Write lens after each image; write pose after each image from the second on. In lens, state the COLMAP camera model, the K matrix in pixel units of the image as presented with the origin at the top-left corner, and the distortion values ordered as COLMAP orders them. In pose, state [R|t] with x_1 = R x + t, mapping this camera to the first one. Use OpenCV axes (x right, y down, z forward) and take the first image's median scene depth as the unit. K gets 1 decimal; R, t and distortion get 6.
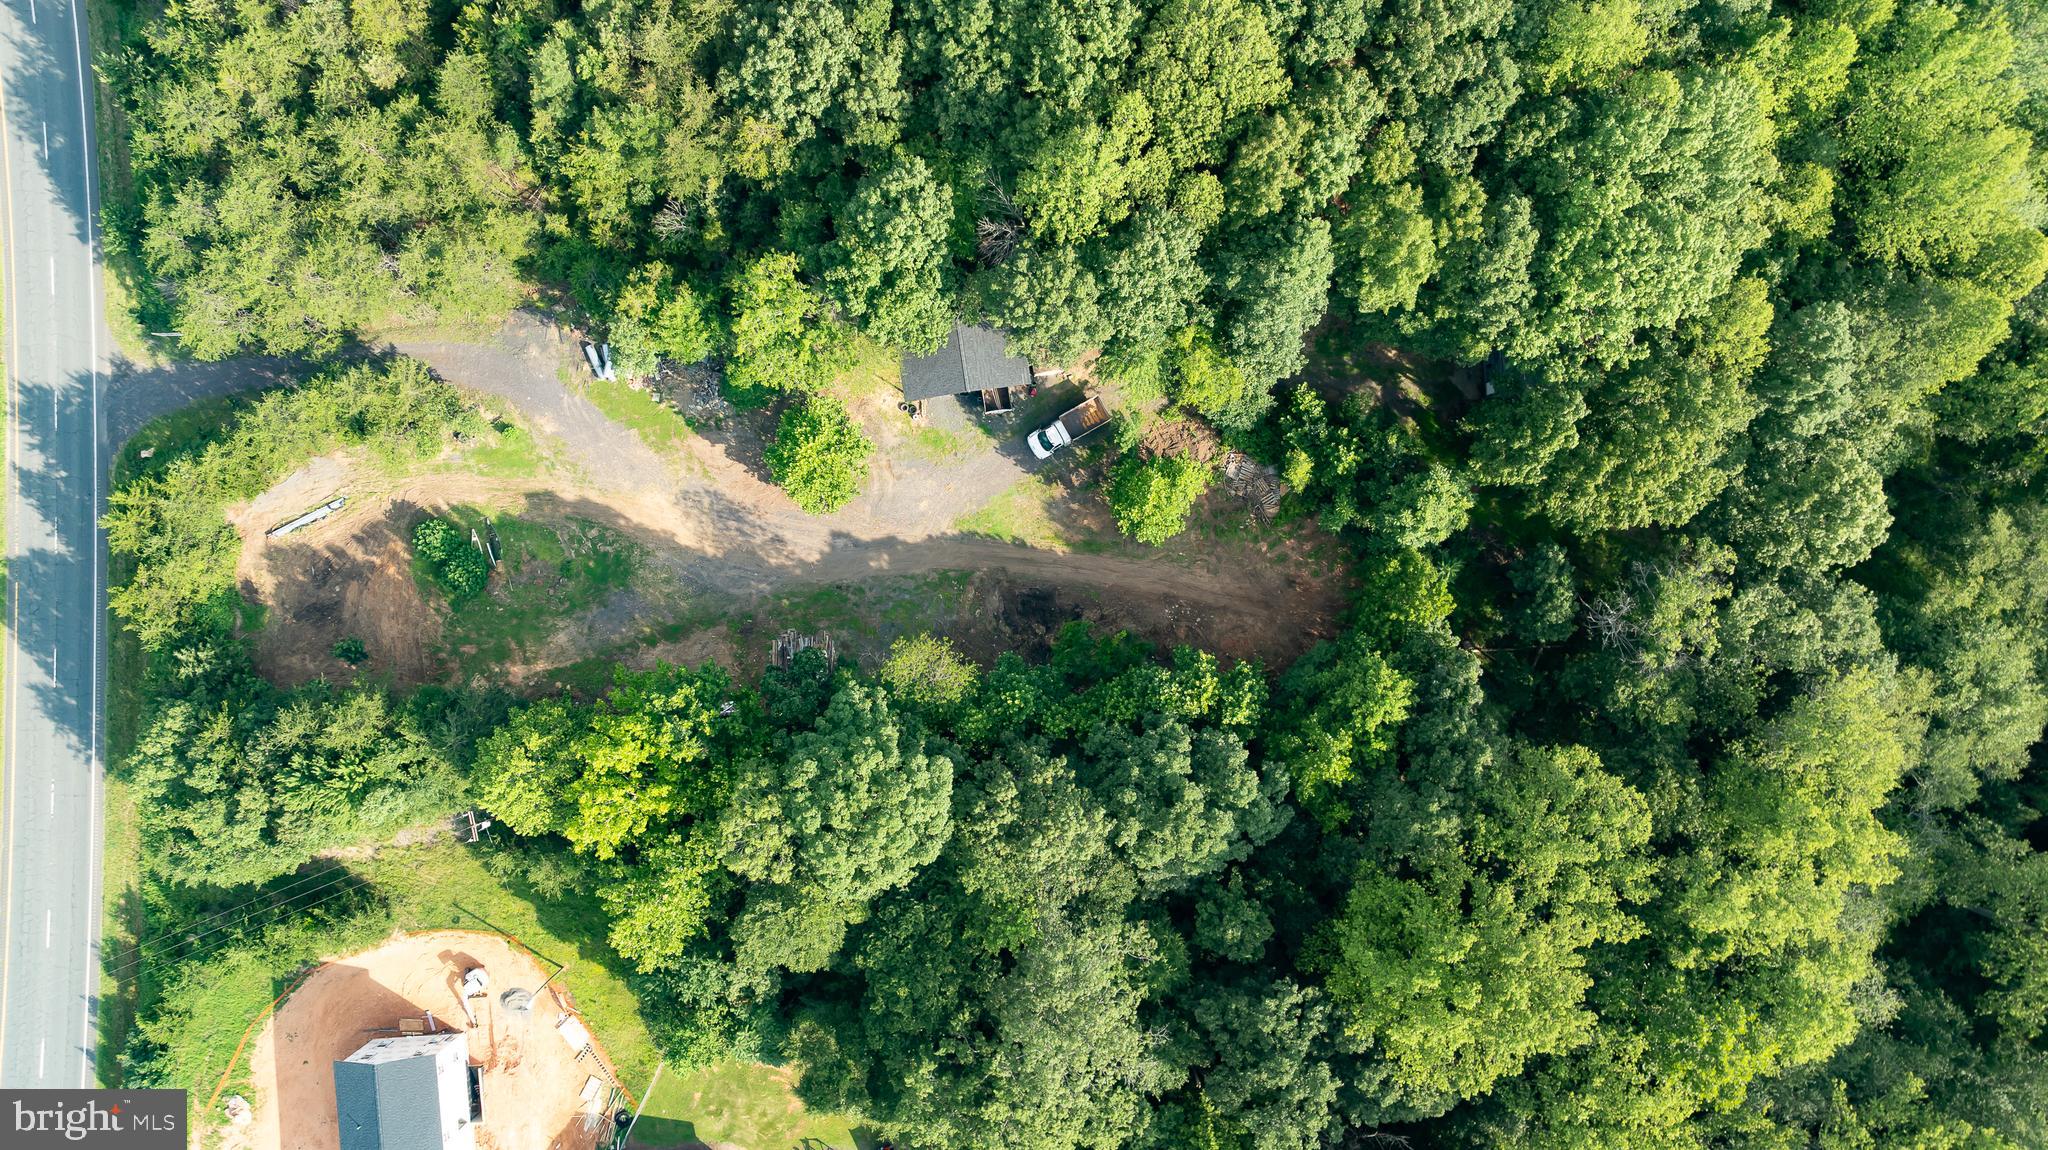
lens RADIAL K [[1459.3, 0, 997.5], [0, 1459.3, 573.9], [0, 0, 1]] dist [-0.022938, 0.001721]
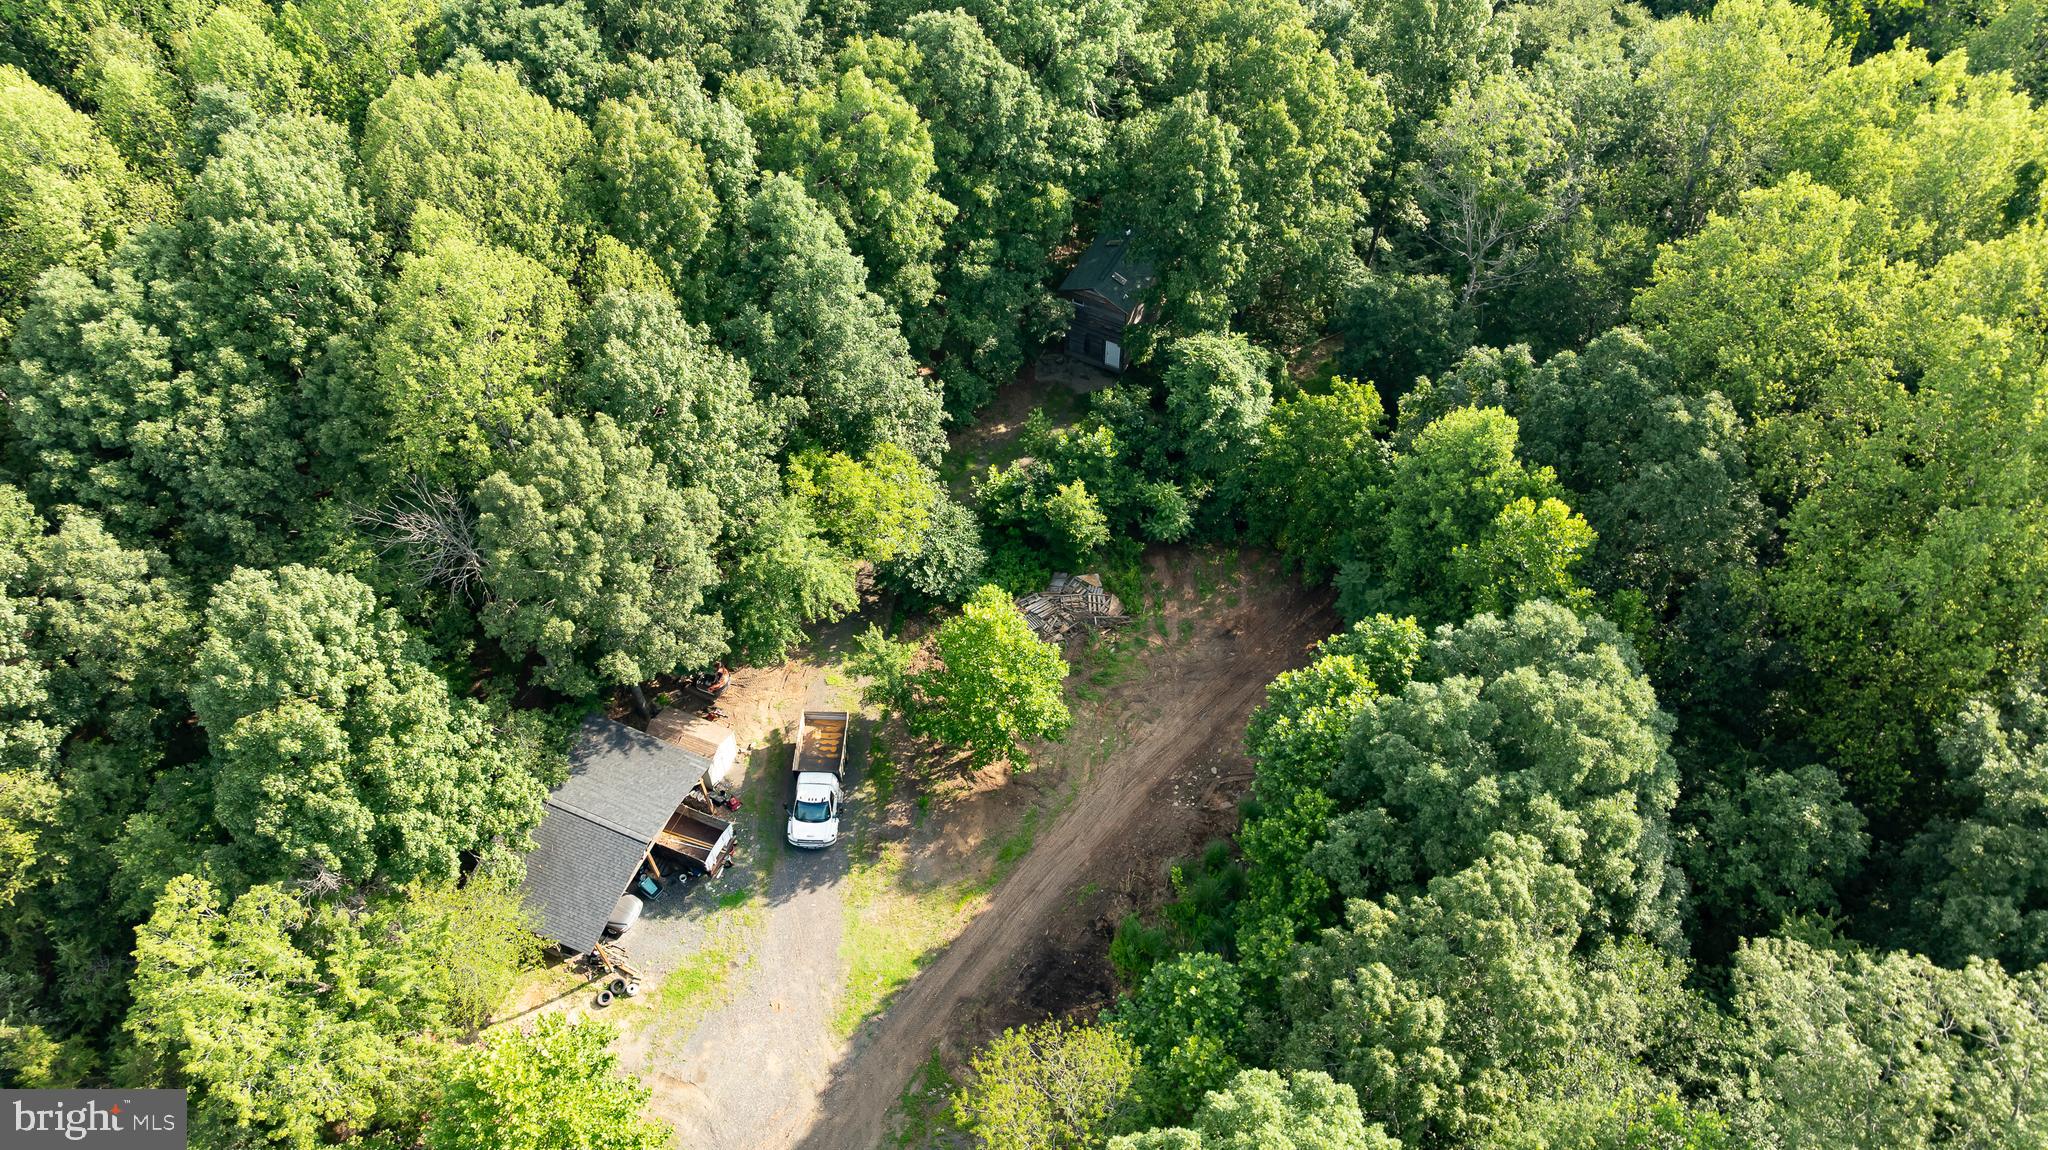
lens RADIAL K [[1453.6, 0, 1024.0], [0, 1453.6, 564.9], [0, 0, 1]] dist [-0.057055, 0.065282]
pose [[0.522225, -0.661011, 0.538837, -0.190164], [0.852786, 0.409289, -0.324405, 0.143405], [-0.006104, 0.628925, 0.777442, 0.570227]]
